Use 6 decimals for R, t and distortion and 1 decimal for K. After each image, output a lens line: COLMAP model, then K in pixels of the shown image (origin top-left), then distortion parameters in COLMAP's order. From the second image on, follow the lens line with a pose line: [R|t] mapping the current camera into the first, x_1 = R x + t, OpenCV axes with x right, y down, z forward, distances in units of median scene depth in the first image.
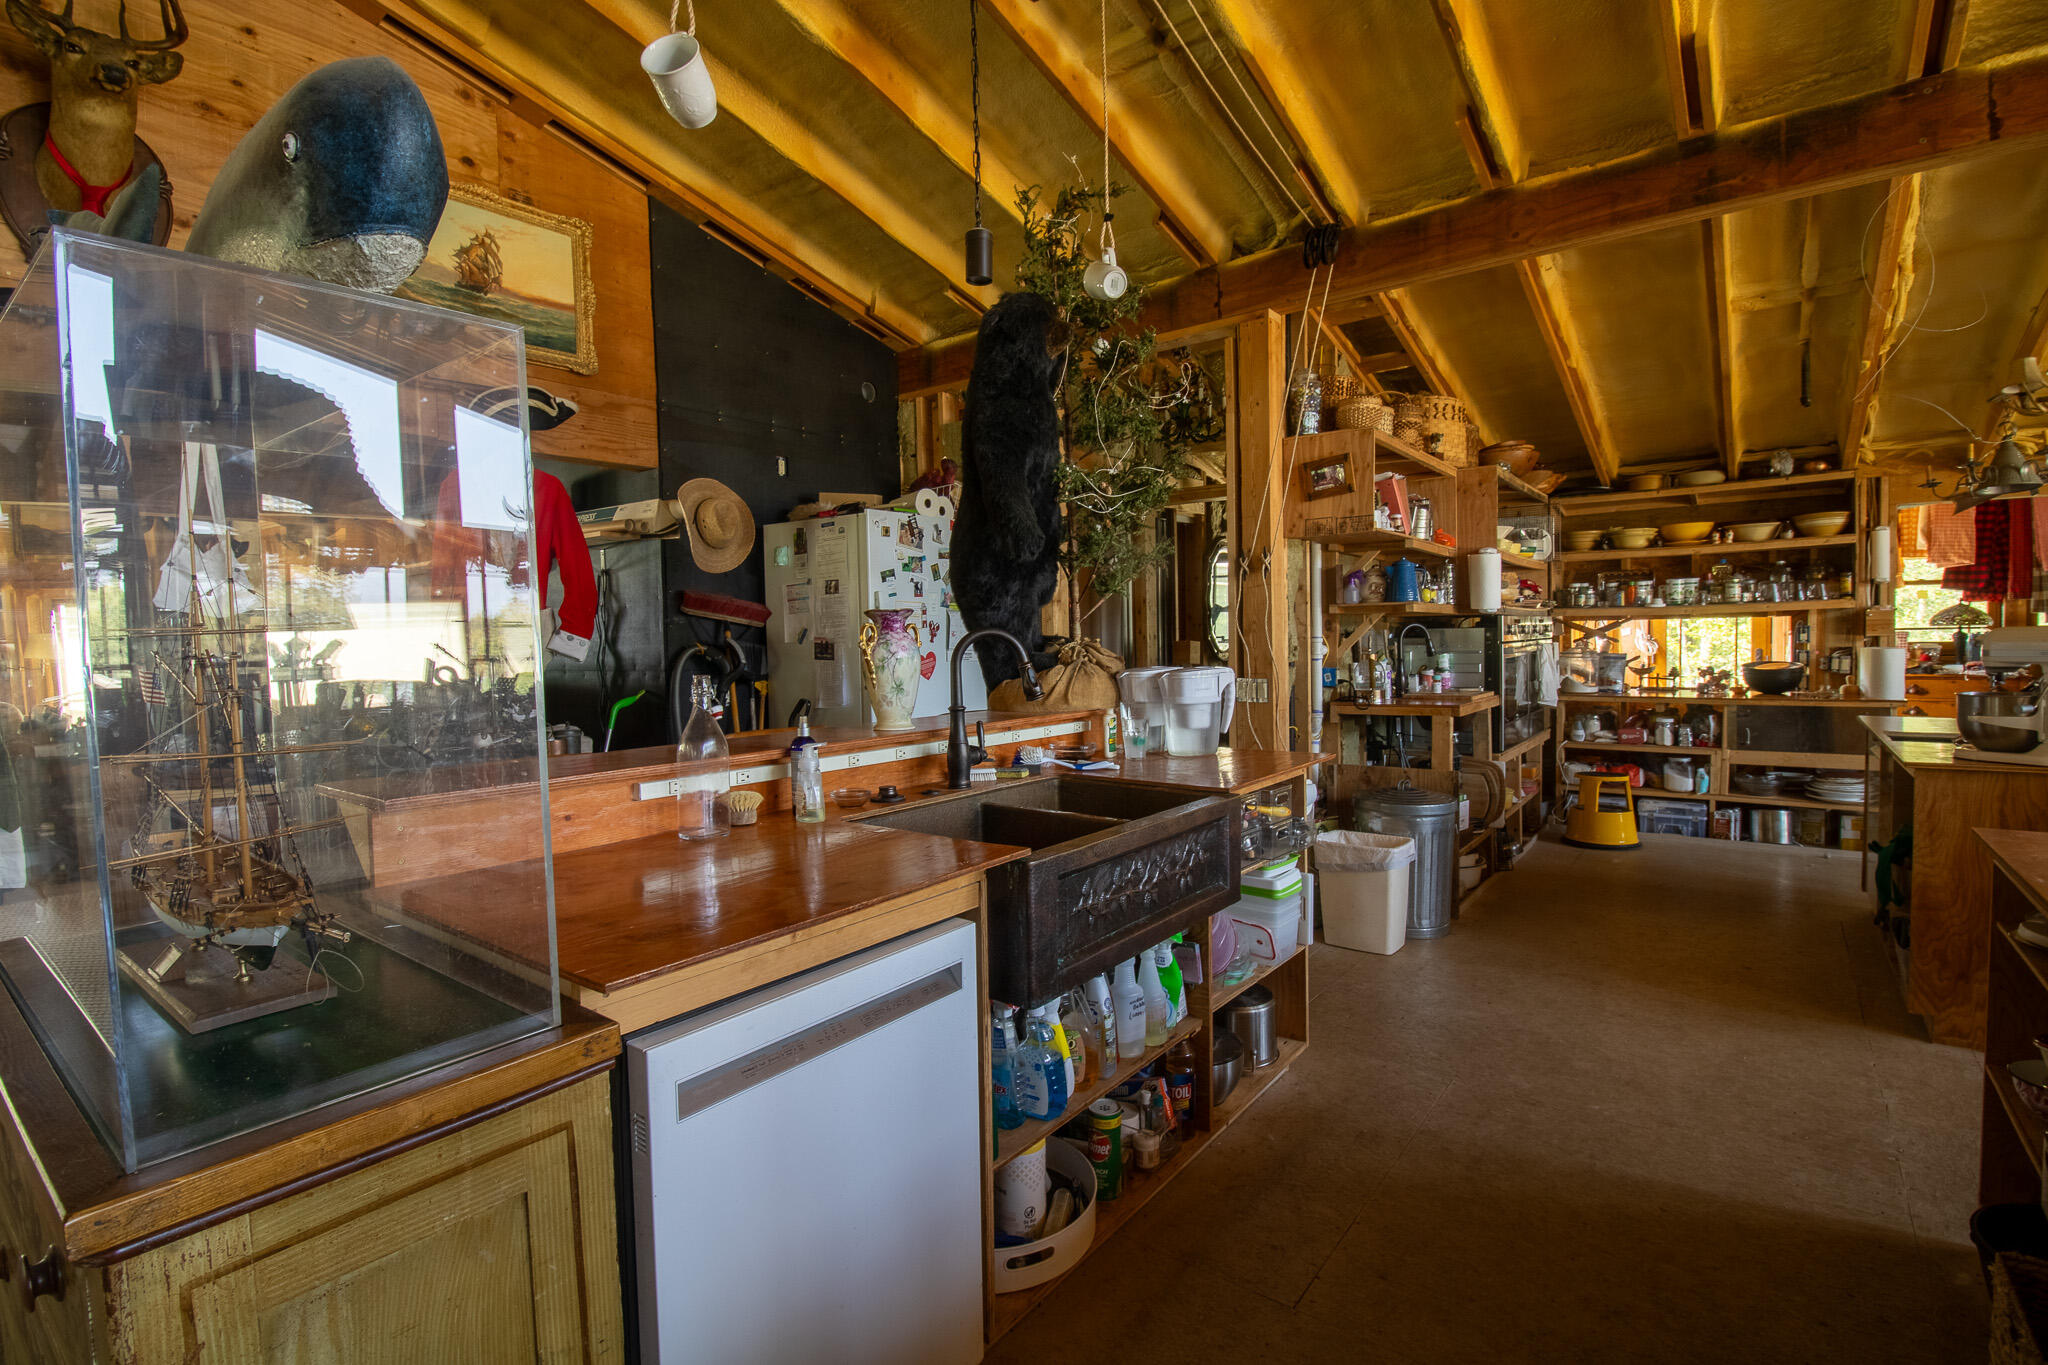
lens RADIAL K [[955.1, 0, 1026.0], [0, 955.1, 677.3], [0, 0, 1]] dist [0.000600, -0.012637]
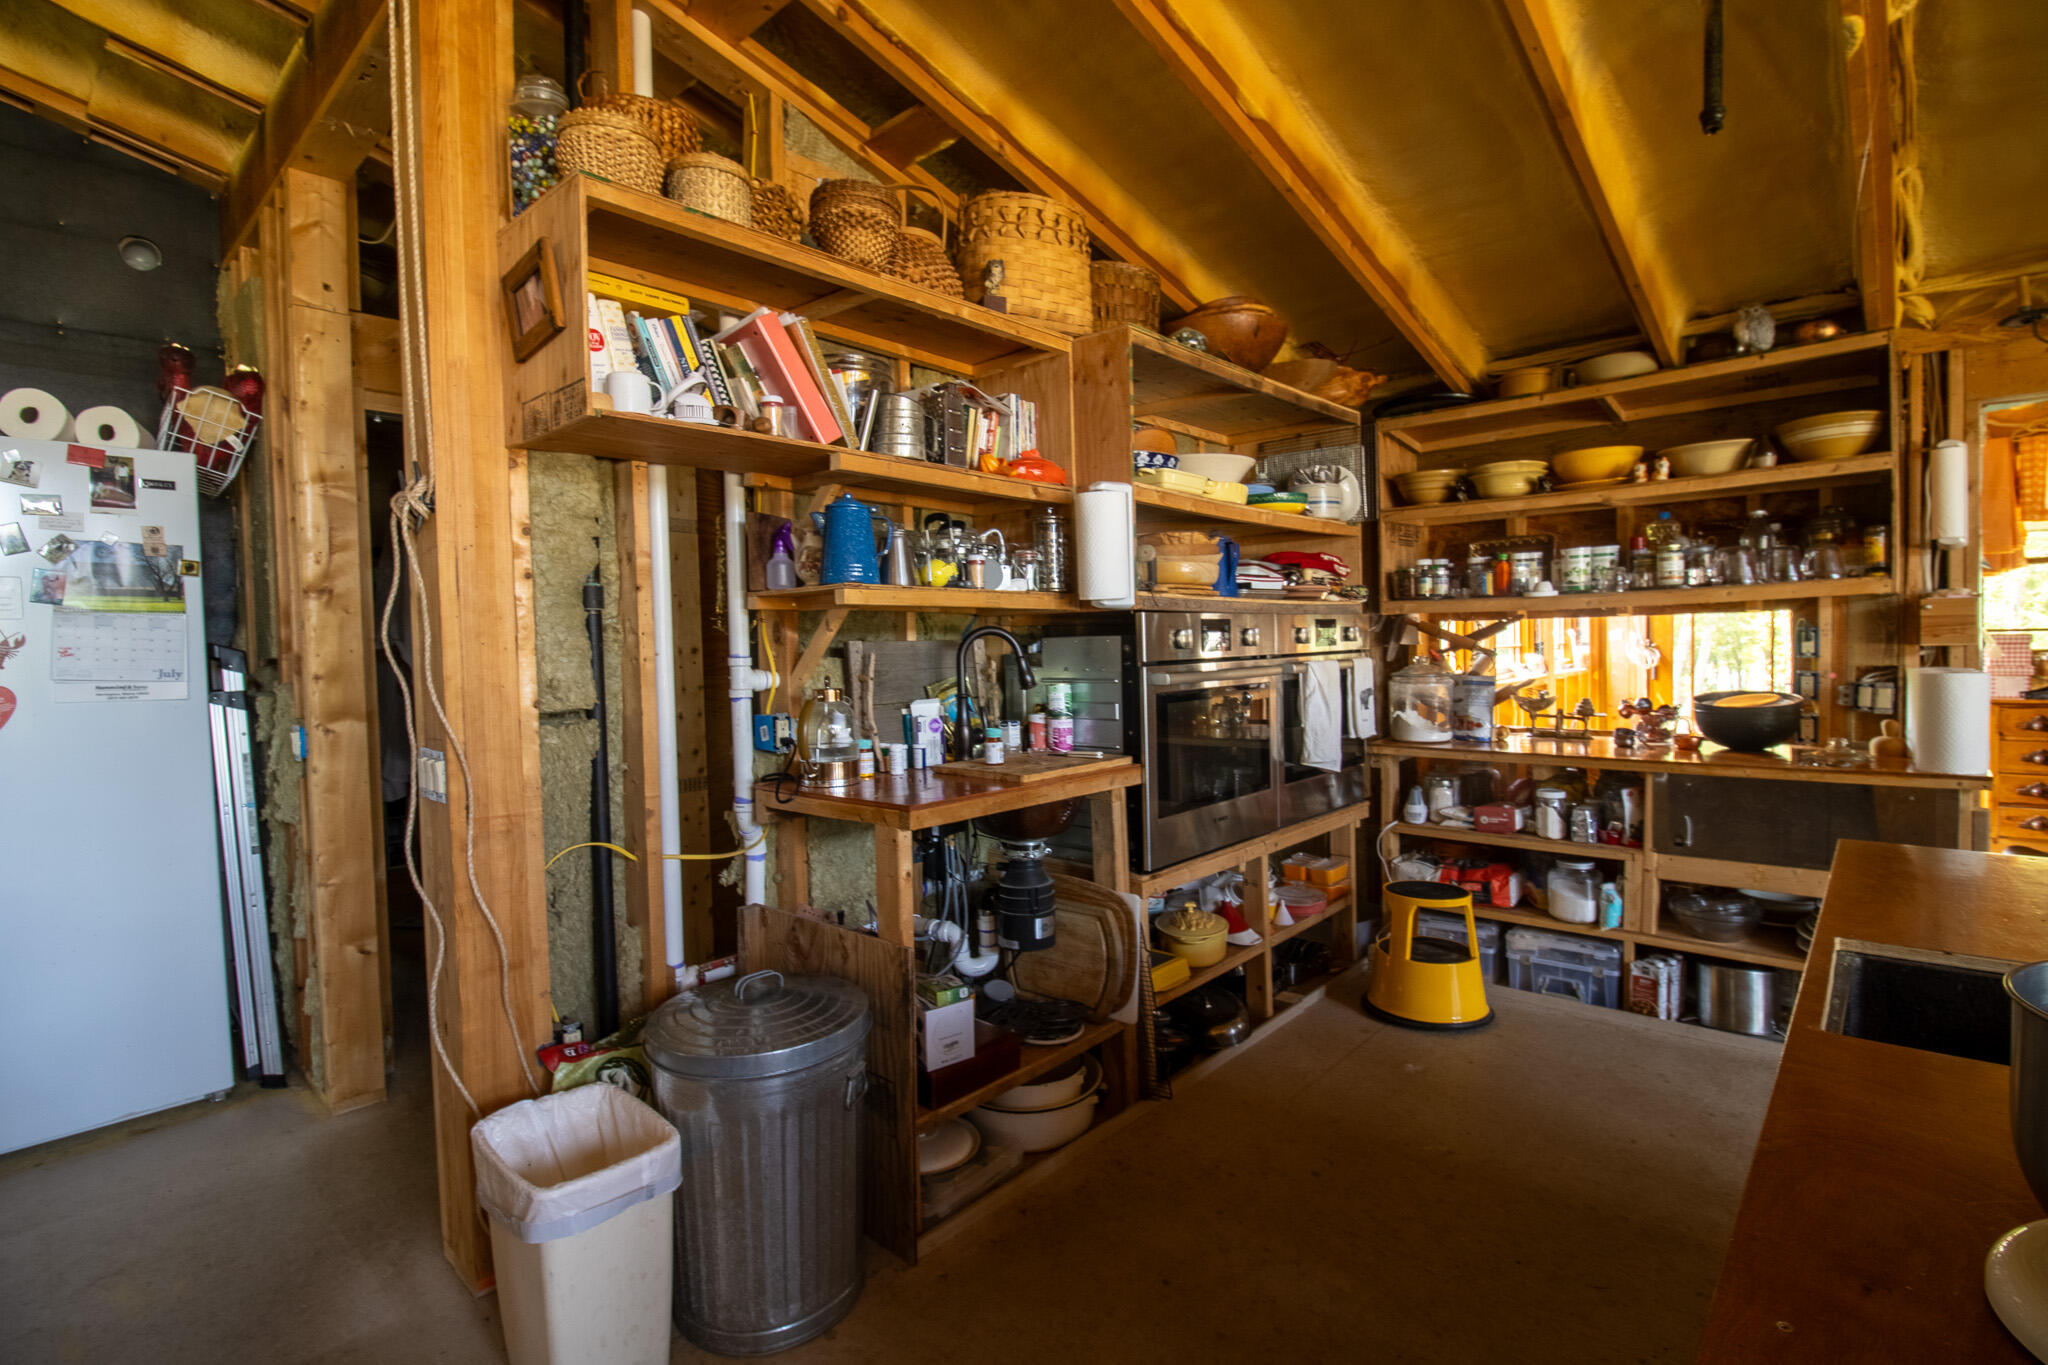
lens RADIAL K [[953.0, 0, 1029.6], [0, 953.0, 675.2], [0, 0, 1]] dist [0.004103, -0.015165]
pose [[0.996326, -0.000662, -0.085637, 0.520815], [0.000309, 0.999991, -0.004133, -0.030531], [0.085639, 0.004091, 0.996318, 0.514751]]
